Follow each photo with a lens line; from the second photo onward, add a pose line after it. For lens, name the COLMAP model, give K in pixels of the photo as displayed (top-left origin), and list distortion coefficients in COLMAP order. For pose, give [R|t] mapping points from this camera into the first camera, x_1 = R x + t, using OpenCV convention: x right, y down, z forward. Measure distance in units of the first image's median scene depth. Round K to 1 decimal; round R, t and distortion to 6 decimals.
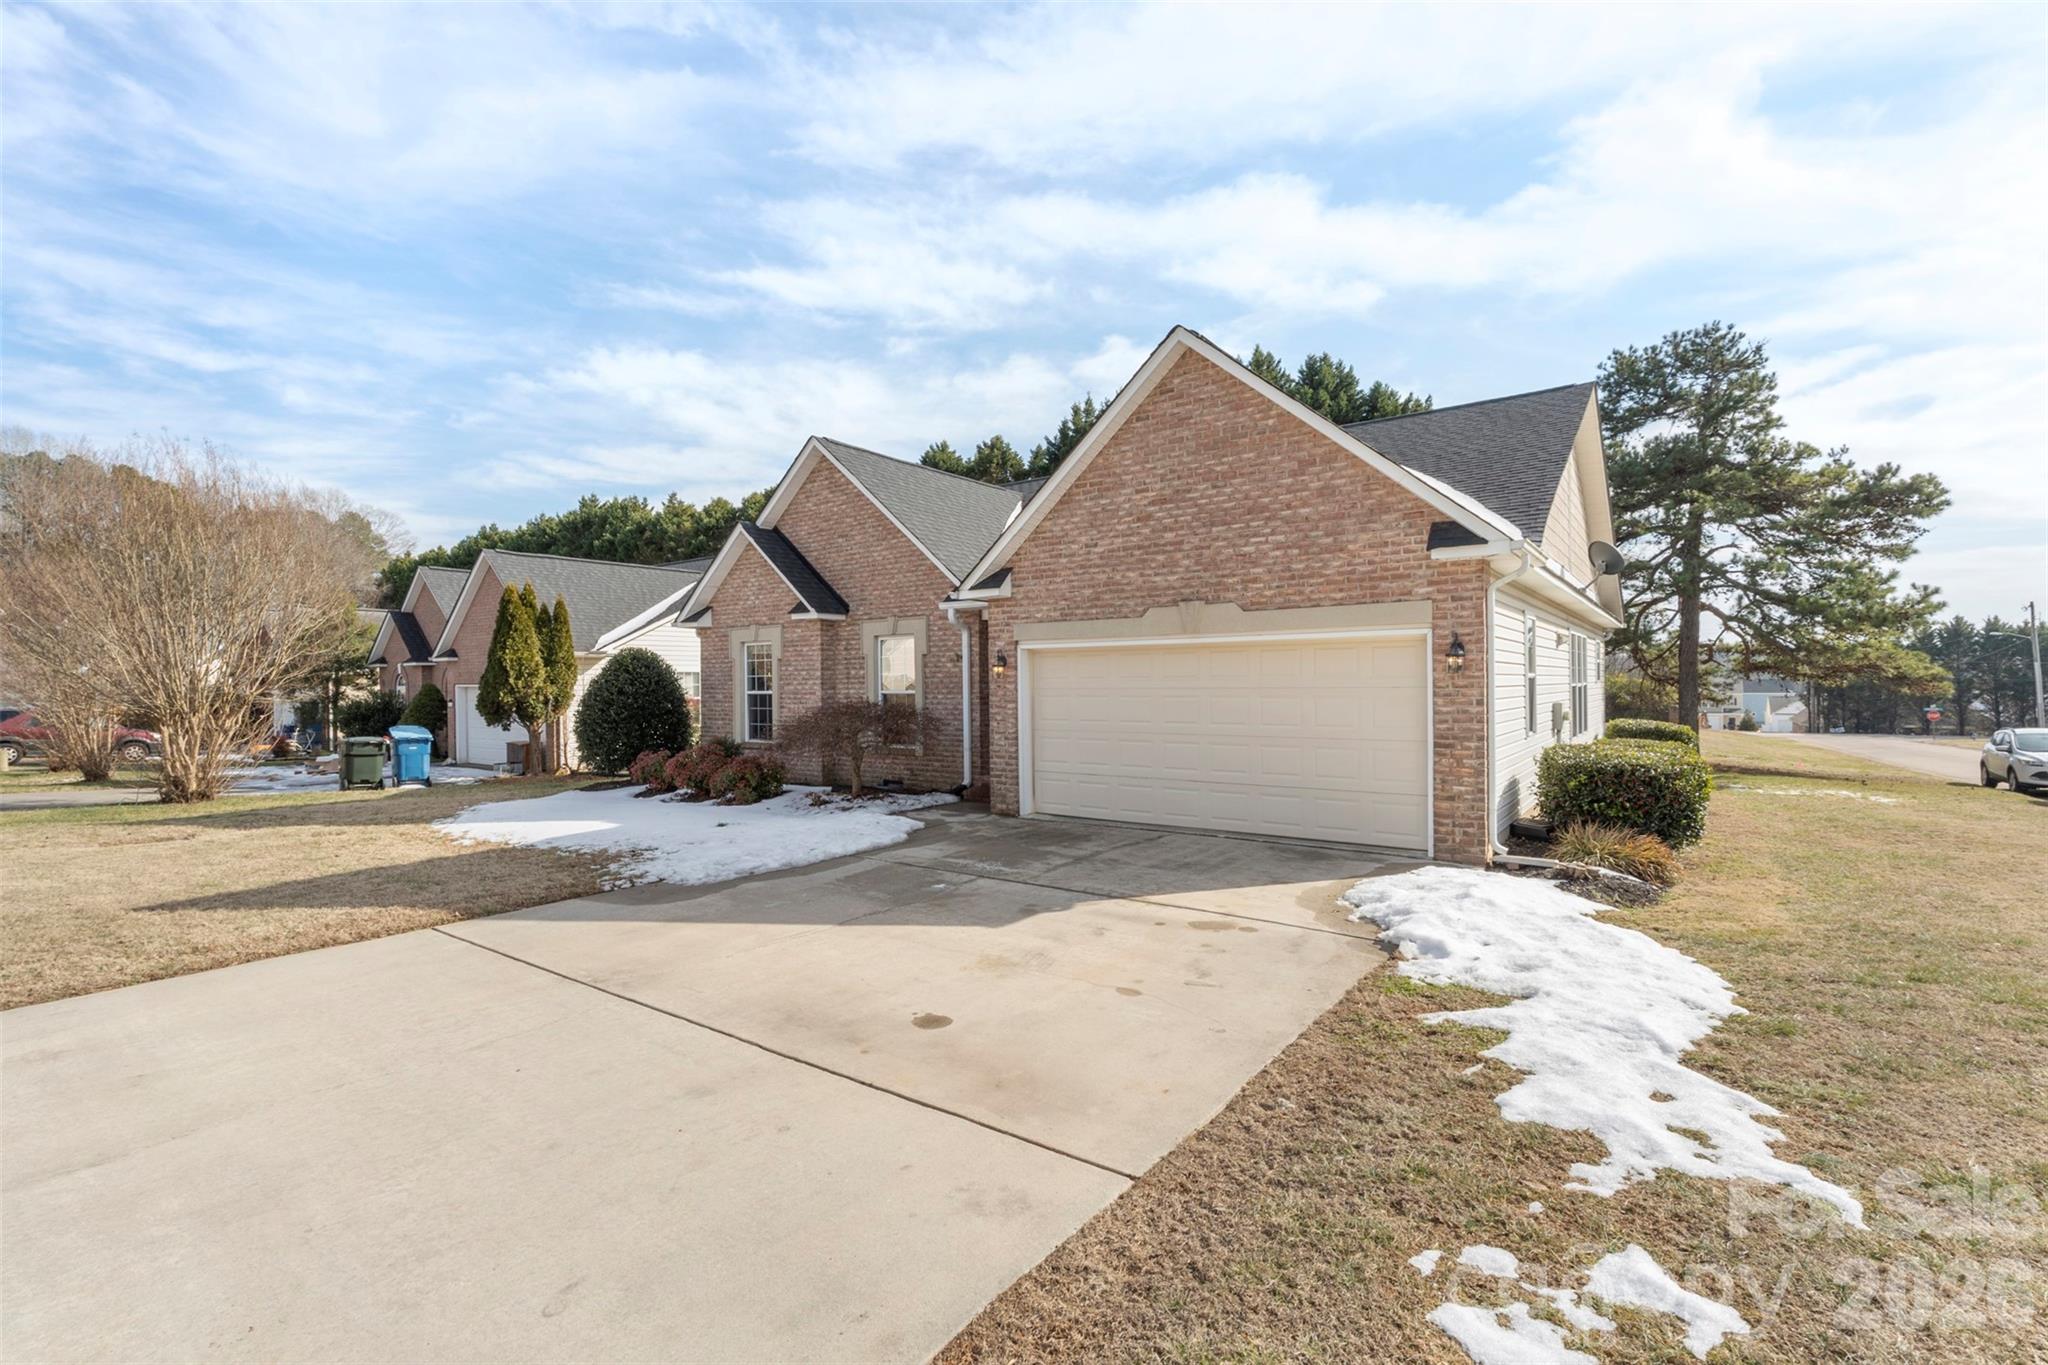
lens RADIAL K [[913.2, 0, 1024.7], [0, 913.2, 686.3], [0, 0, 1]] dist [-0.003849, 0.000770]
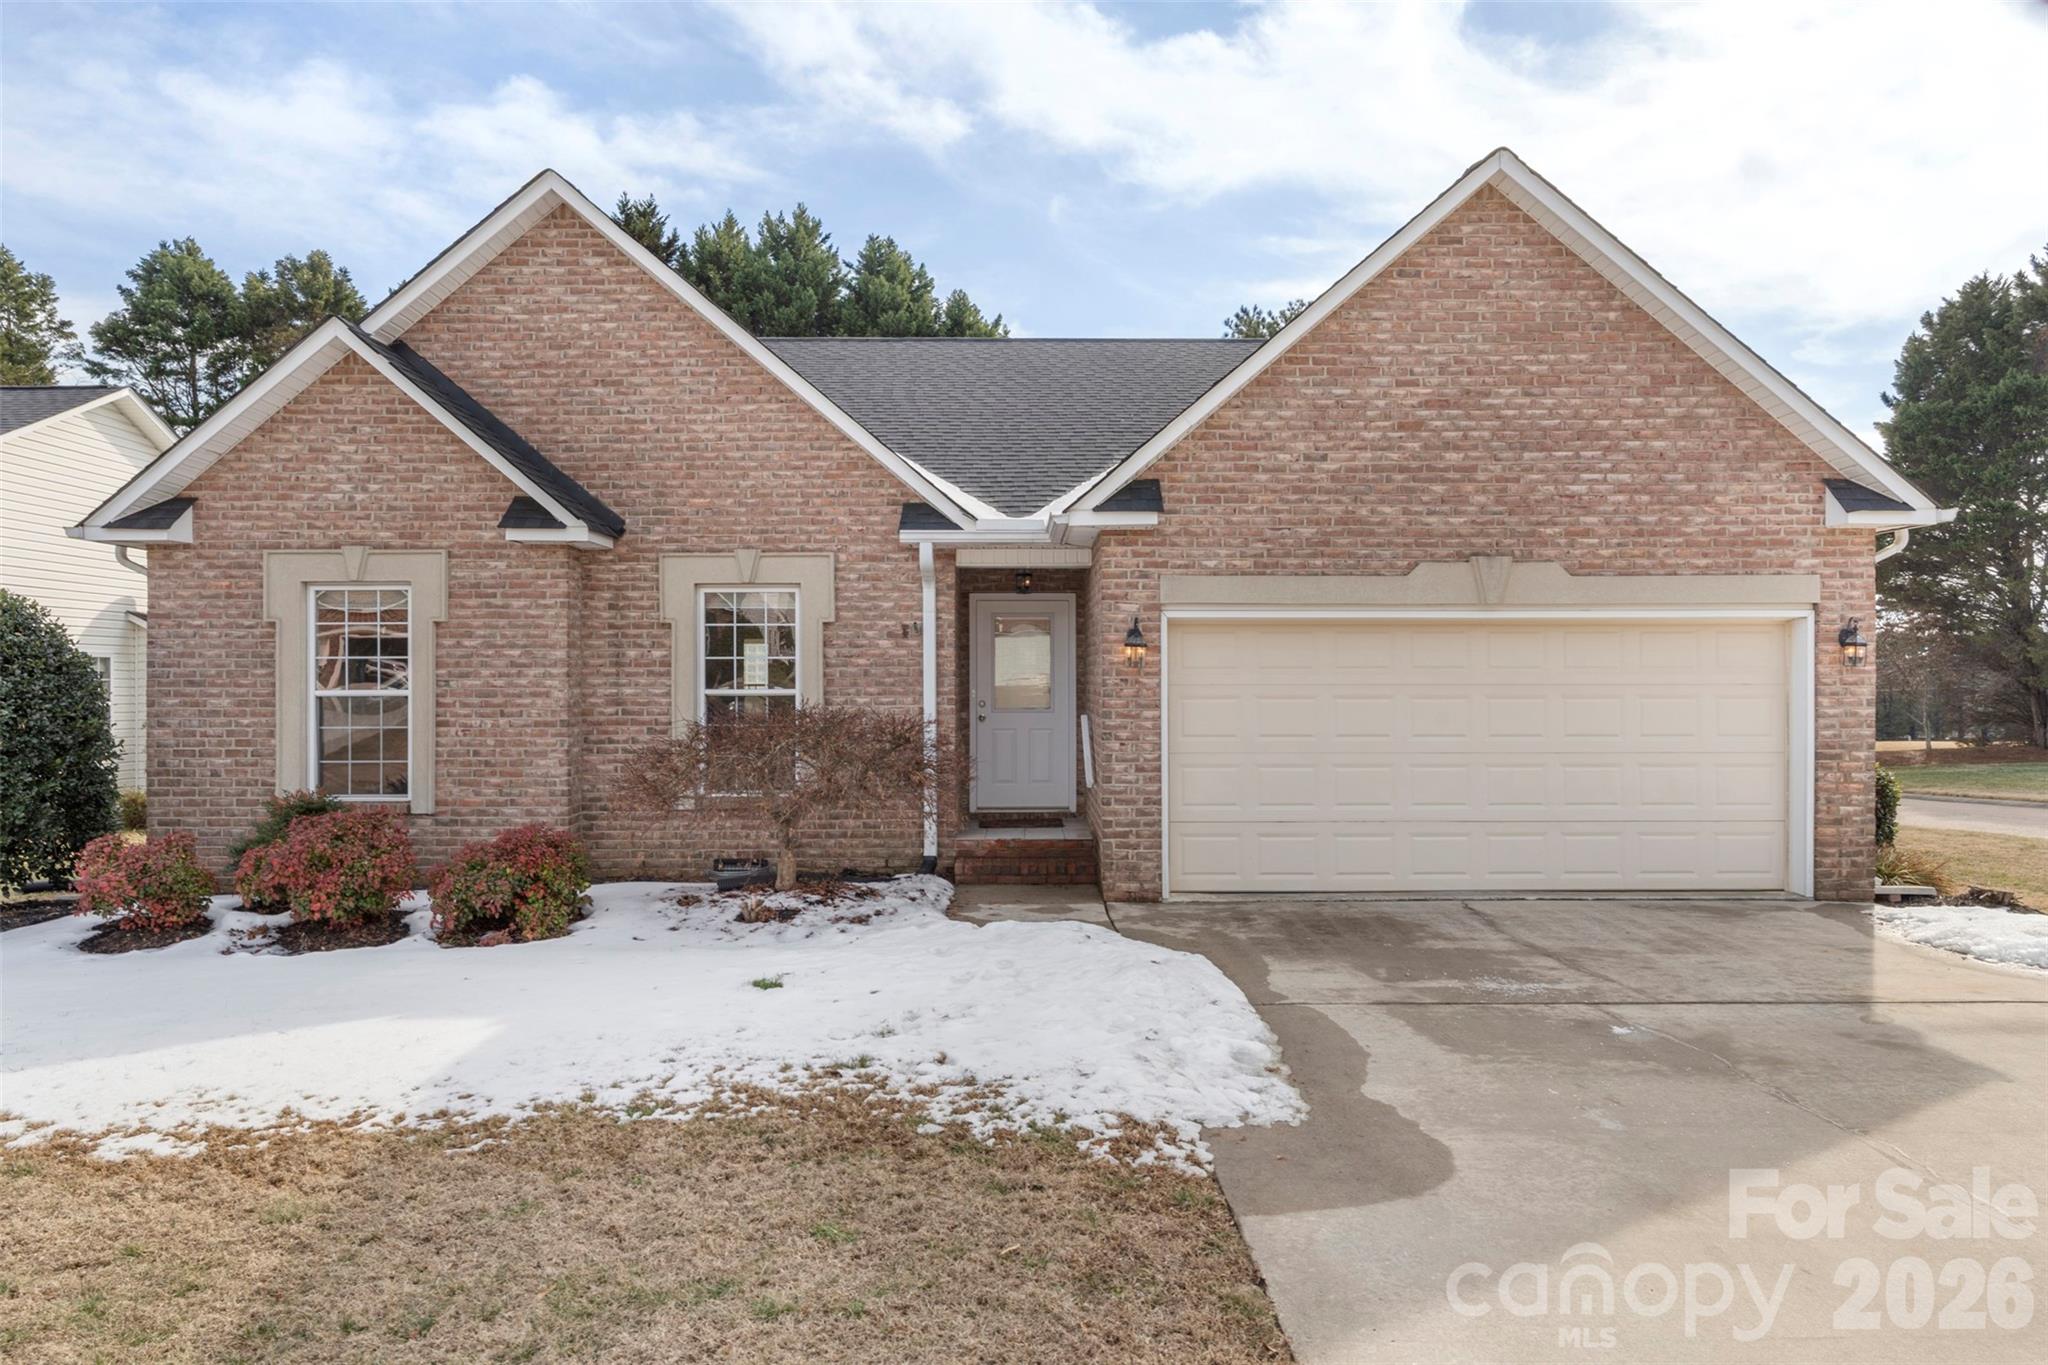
lens RADIAL K [[1247.4, 0, 1024.0], [0, 1247.4, 681.4], [0, 0, 1]] dist [-0.001807, -0.000455]
pose [[0.795166, 0.008765, 0.606329, -0.668836], [-0.003474, 0.999945, -0.009899, 0.010362], [-0.606382, 0.005765, 0.795153, 0.481859]]
